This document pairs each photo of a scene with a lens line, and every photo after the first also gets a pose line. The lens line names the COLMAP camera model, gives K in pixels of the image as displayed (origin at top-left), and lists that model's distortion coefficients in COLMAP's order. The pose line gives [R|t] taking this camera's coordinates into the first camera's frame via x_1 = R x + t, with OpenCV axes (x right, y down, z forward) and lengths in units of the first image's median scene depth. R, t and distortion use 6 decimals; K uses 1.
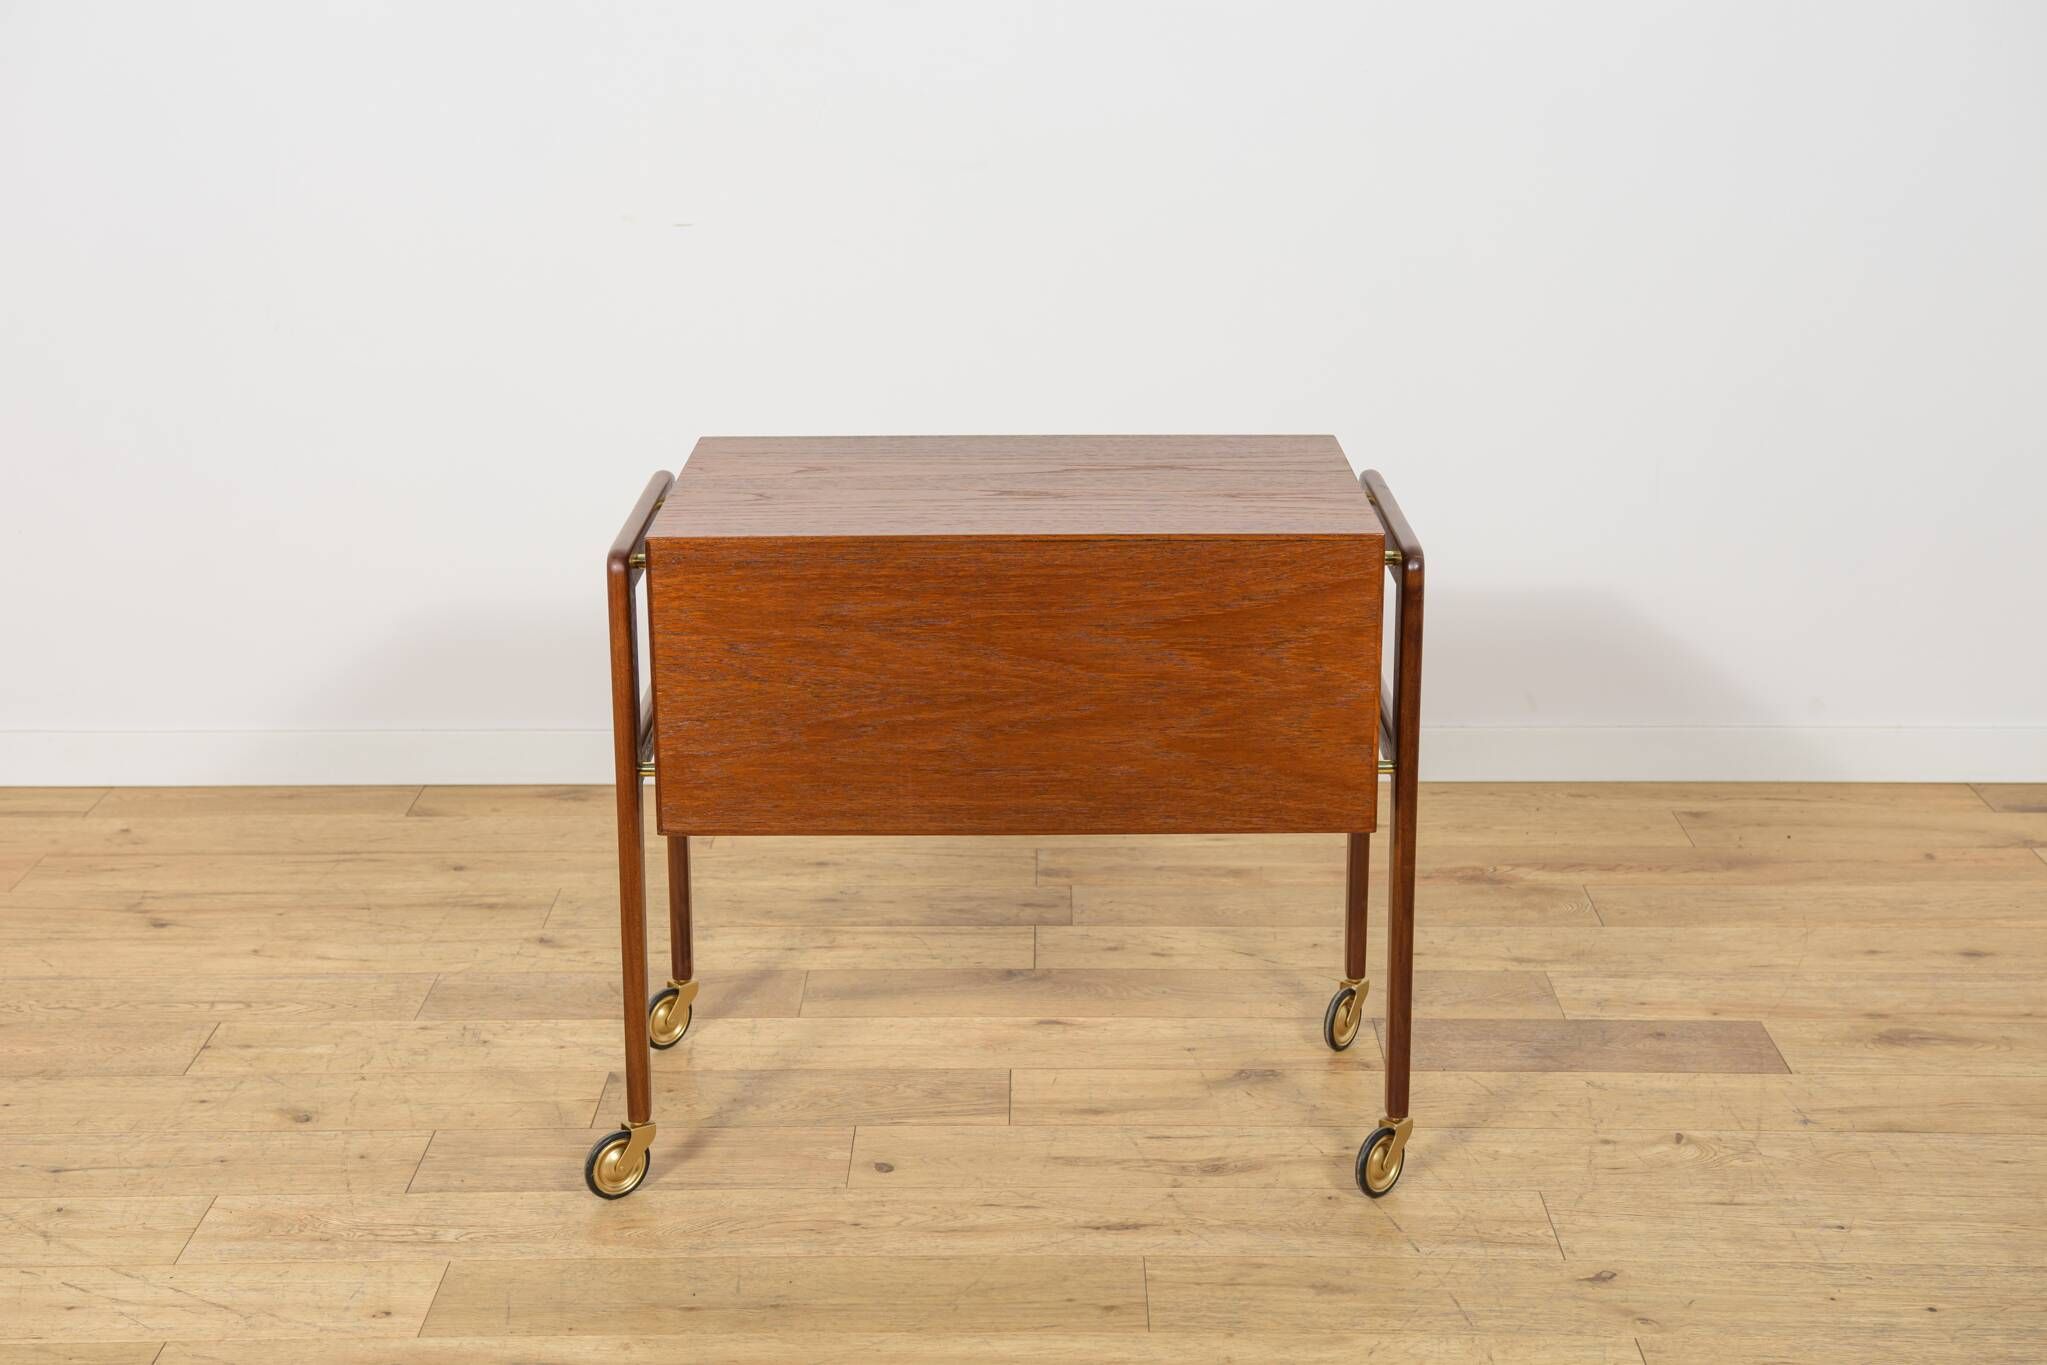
lens RADIAL K [[2827.6, 0, 1025.5], [0, 2827.6, 680.5], [0, 0, 1]] dist [0.065495, 0.156055]
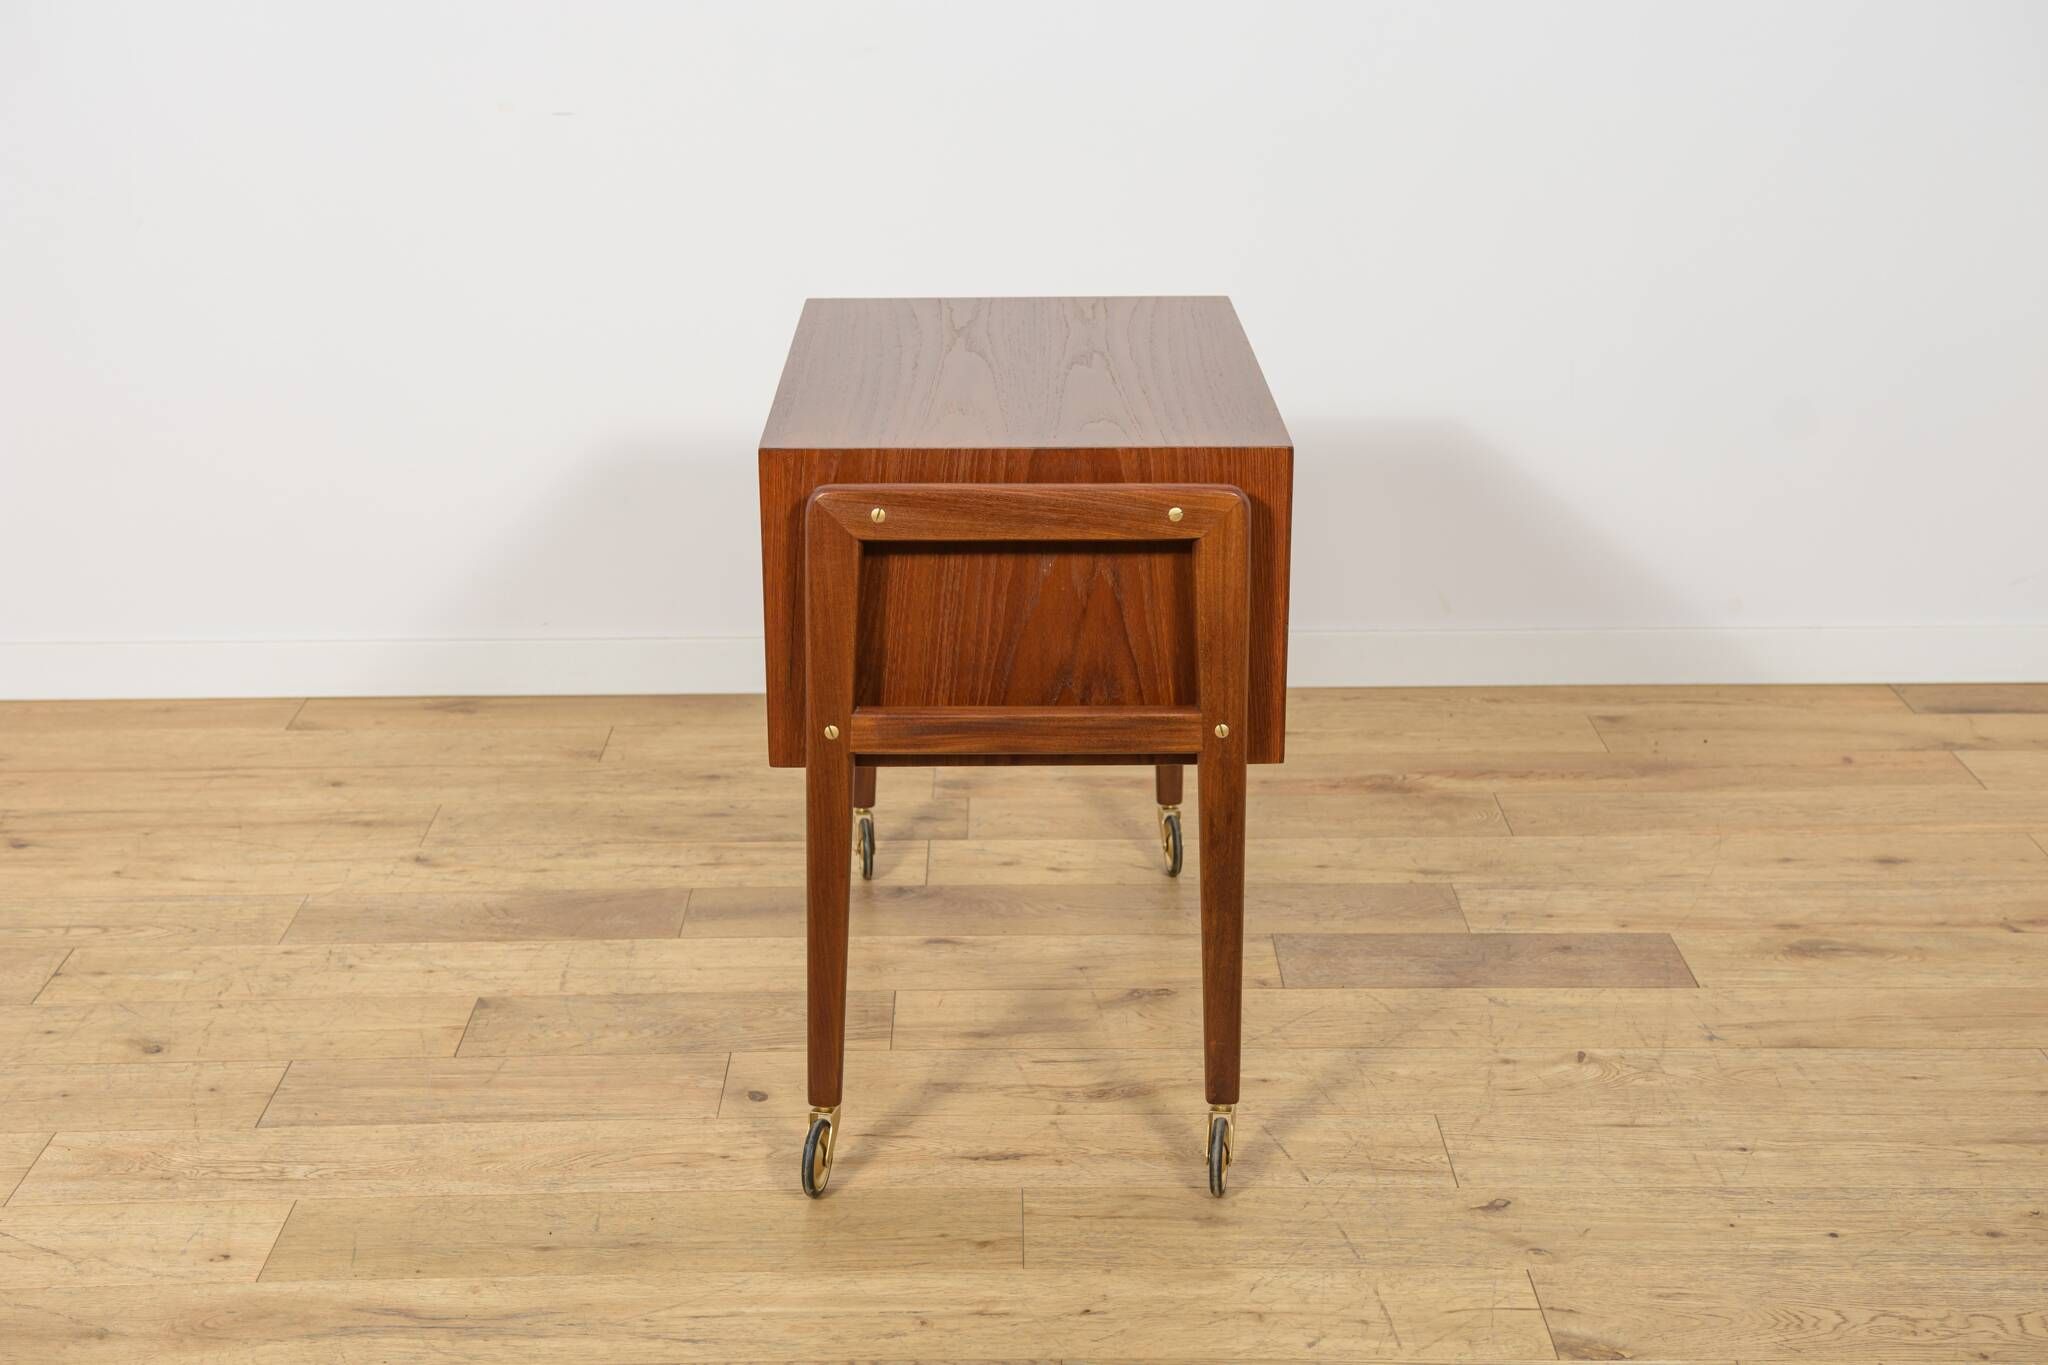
lens RADIAL K [[2792.3, 0, 1027.2], [0, 2792.3, 686.5], [0, 0, 1]] dist [0.063115, 0.165035]
pose [[0.999881, -0.006572, 0.013984, 0.027814], [0.006026, 0.999233, 0.038691, -0.003204], [-0.014228, -0.038603, 0.999153, 0.051959]]
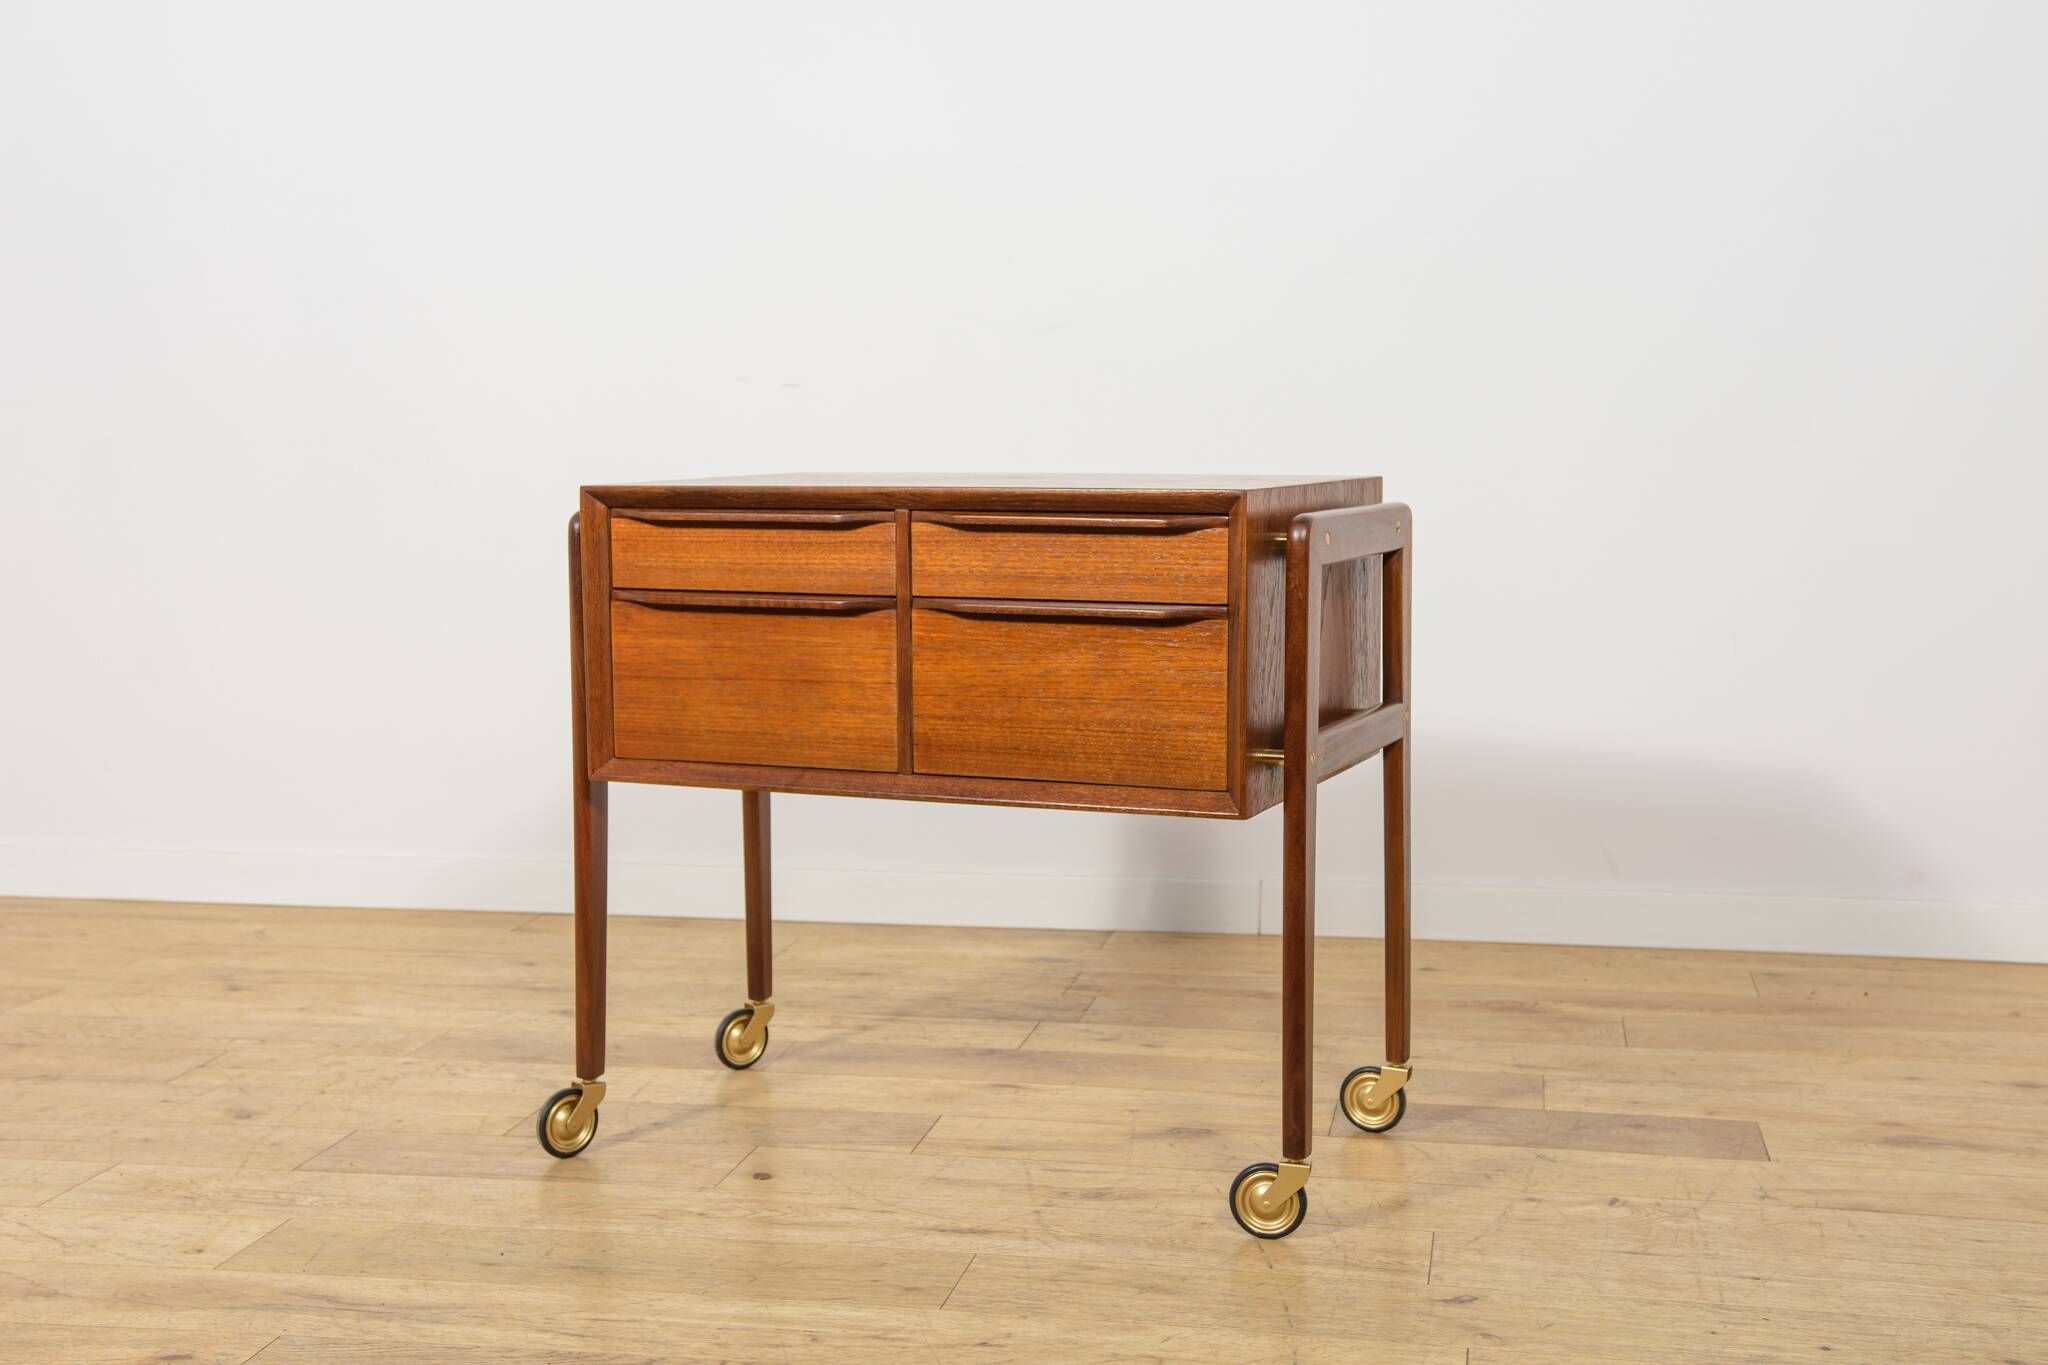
lens RADIAL K [[2504.3, 0, 1028.0], [0, 2504.3, 682.2], [0, 0, 1]] dist [0.031764, 0.137443]
pose [[0.982382, 0.016848, -0.186121, 0.187235], [-0.049933, 0.983383, -0.174539, 0.143395], [0.180088, 0.180758, 0.966900, 0.146571]]
